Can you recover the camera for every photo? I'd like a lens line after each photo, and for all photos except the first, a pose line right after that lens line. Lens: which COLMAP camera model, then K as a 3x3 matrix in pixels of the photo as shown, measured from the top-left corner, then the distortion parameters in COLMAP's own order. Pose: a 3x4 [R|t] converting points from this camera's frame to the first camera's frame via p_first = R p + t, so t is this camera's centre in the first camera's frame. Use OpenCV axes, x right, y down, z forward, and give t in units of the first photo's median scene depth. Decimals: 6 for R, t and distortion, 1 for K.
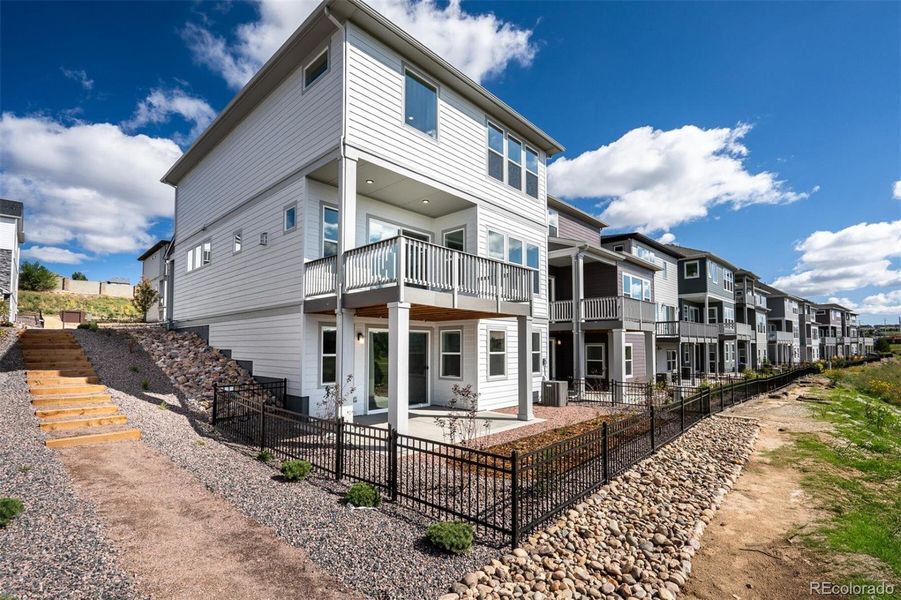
lens RADIAL K [[417.2, 0, 456.2], [0, 417.2, 327.5], [0, 0, 1]] dist [-0.002307, -0.000094]
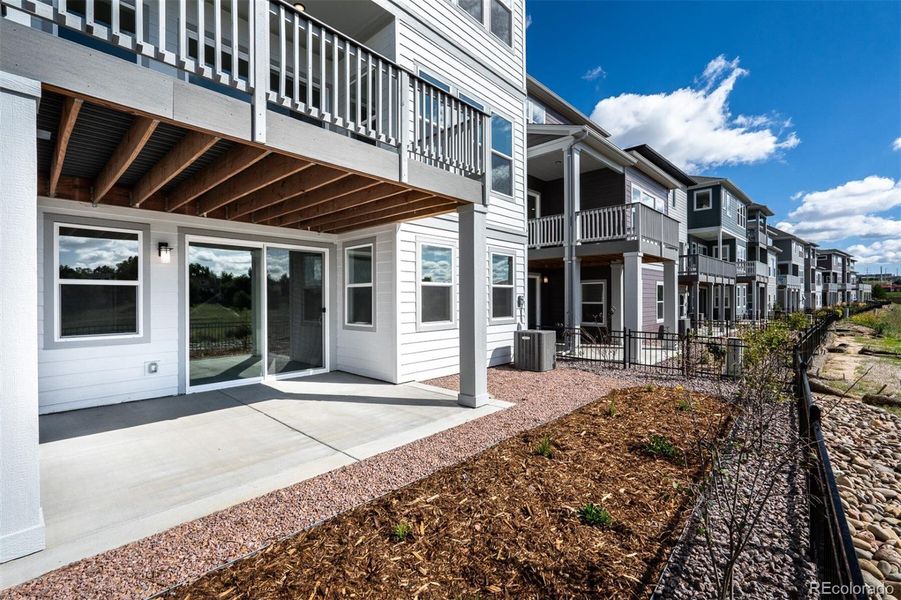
lens RADIAL K [[401.3, 0, 450.2], [0, 401.3, 296.8], [0, 0, 1]] dist [-0.000428, -0.000066]
pose [[0.999986, -0.004977, -0.001871, 0.074434], [0.005054, 0.999030, 0.043743, 0.034021], [0.001651, -0.043752, 0.999041, 0.268580]]
